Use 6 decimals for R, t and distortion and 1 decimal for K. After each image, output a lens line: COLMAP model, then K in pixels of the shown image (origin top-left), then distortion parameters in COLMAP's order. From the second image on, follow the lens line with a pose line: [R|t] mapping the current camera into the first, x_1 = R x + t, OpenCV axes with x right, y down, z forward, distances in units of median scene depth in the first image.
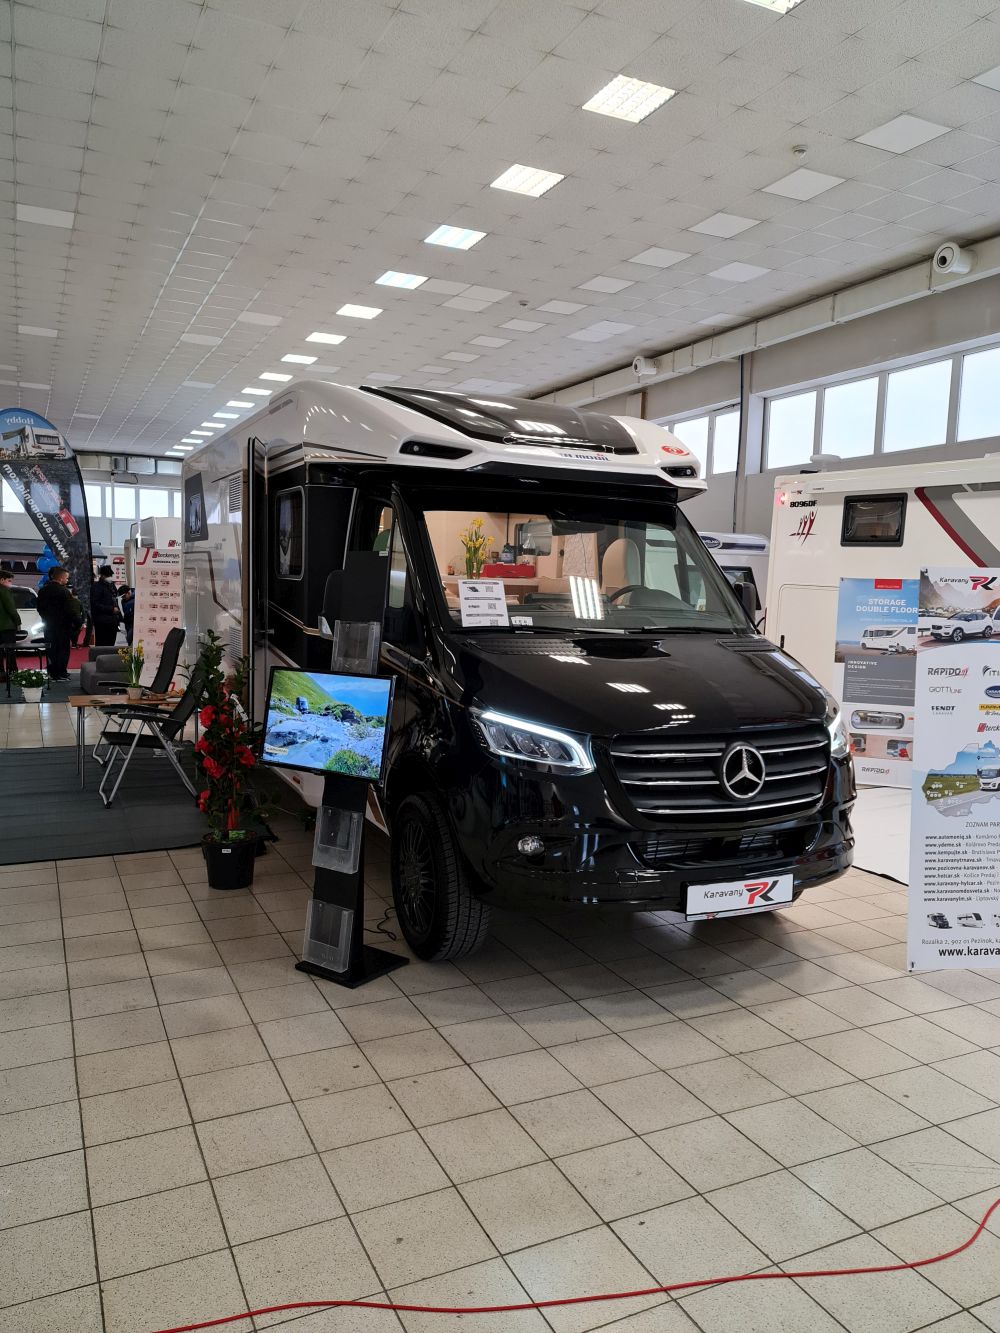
lens RADIAL K [[972.4, 0, 500.6], [0, 972.4, 669.6], [0, 0, 1]] dist [0.072445, -0.061385]
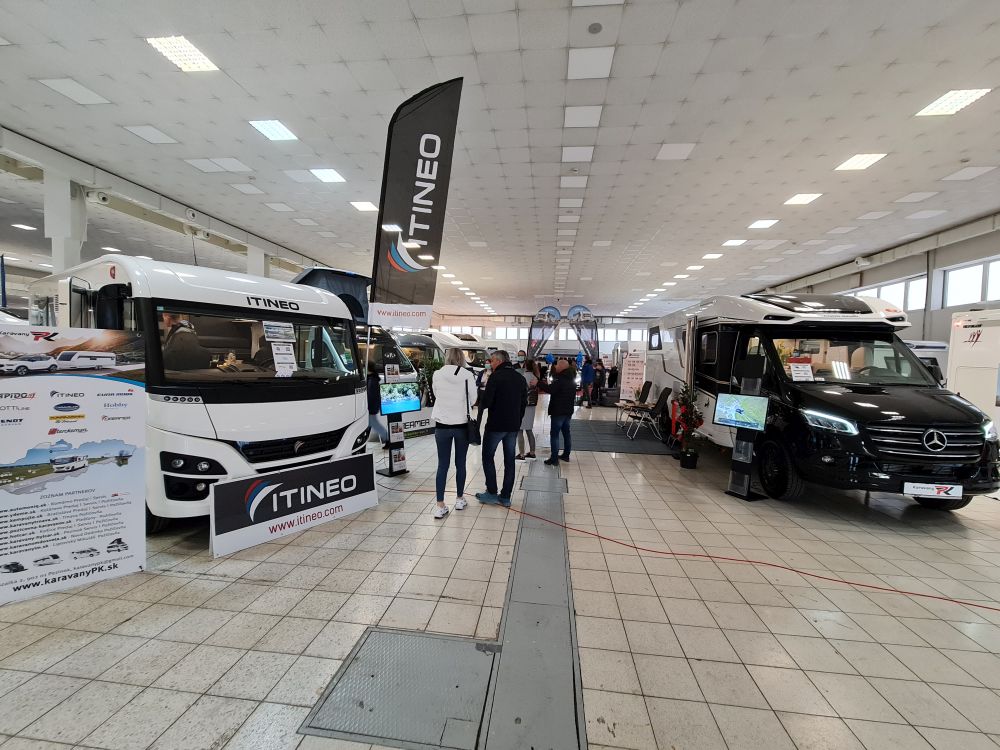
lens RADIAL K [[408.4, 0, 503.9], [0, 408.4, 373.7], [0, 0, 1]] dist [-0.005927, 0.001692]
pose [[0.845077, 0.013800, -0.534467, -0.089582], [-0.049608, 0.997378, -0.052686, 0.029732], [0.532338, 0.071038, 0.843546, -0.329991]]
